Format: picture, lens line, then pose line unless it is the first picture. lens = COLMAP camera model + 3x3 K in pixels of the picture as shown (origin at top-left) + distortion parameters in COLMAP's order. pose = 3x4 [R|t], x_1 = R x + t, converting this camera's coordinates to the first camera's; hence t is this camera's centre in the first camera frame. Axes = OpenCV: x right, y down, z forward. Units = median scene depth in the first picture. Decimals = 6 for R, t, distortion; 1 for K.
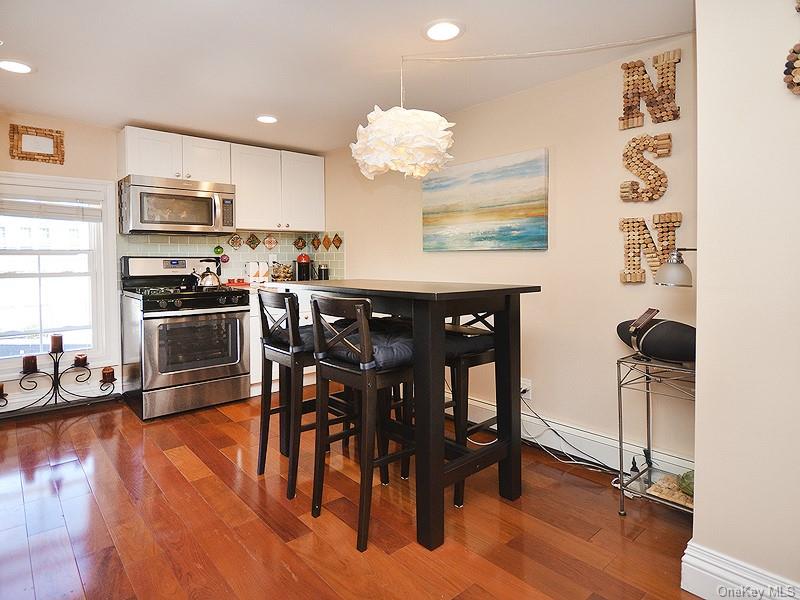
lens RADIAL K [[419.6, 0, 383.6], [0, 419.6, 277.8], [0, 0, 1]] dist [-0.000205, -0.003846]
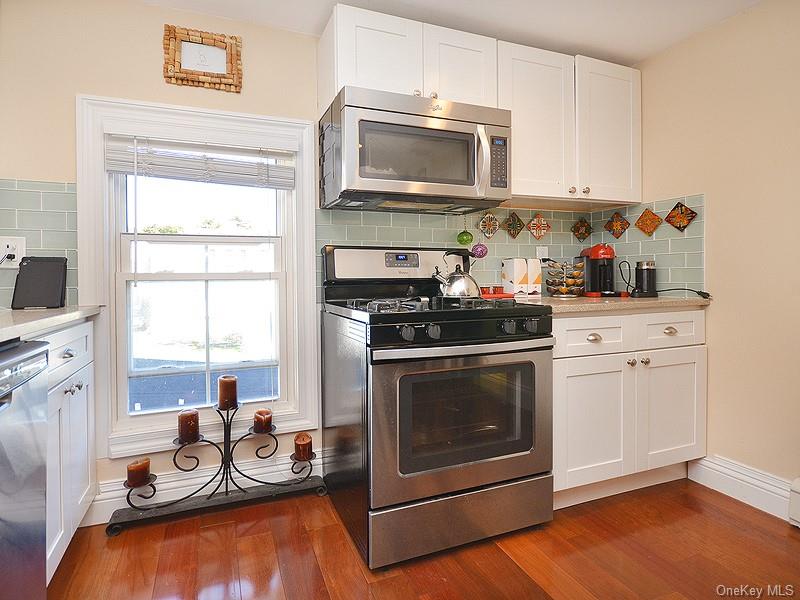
lens RADIAL K [[419.6, 0, 405.5], [0, 419.6, 295.7], [0, 0, 1]] dist [-0.000205, -0.003846]
pose [[0.952568, 0.008690, -0.304201, -0.341539], [-0.007624, 0.999960, 0.004690, 0.015481], [0.304230, -0.002148, 0.952596, 0.481280]]
